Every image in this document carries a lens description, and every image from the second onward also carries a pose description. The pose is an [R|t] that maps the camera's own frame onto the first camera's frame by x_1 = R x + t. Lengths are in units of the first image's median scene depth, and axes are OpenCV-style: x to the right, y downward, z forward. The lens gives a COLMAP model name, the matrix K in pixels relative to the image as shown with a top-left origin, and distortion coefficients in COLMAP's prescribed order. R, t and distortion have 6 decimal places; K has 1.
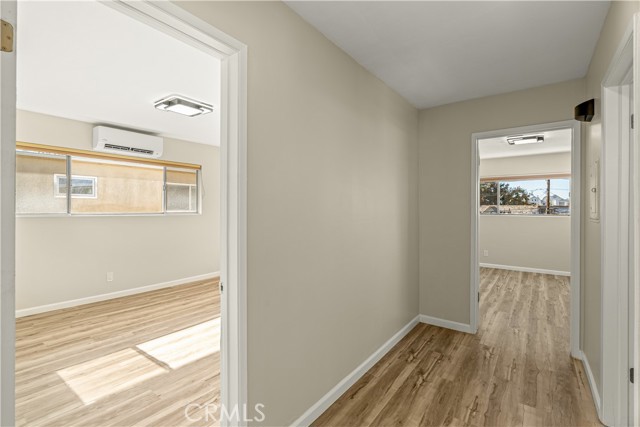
lens RADIAL K [[289.7, 0, 319.7], [0, 289.7, 209.5], [0, 0, 1]] dist [-0.004854, 0.000152]
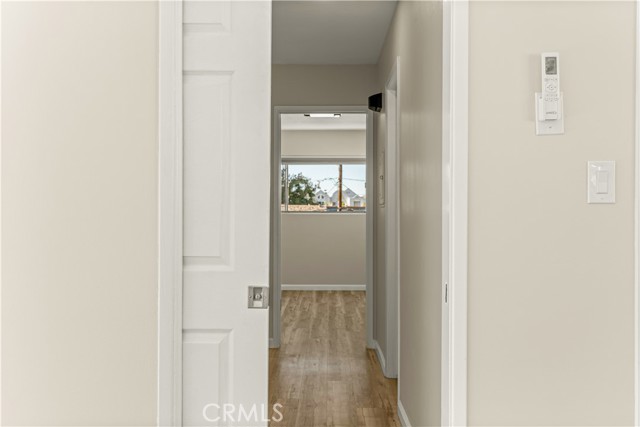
lens RADIAL K [[644.0, 0, 320.0], [0, 644.0, 213.5], [0, 0, 1]] dist [0.000715, 0.000043]
pose [[0.801417, 0.000074, 0.598106, -0.322512], [0.002504, 0.999991, -0.003480, 0.035833], [-0.598101, 0.004287, 0.801410, -0.378070]]
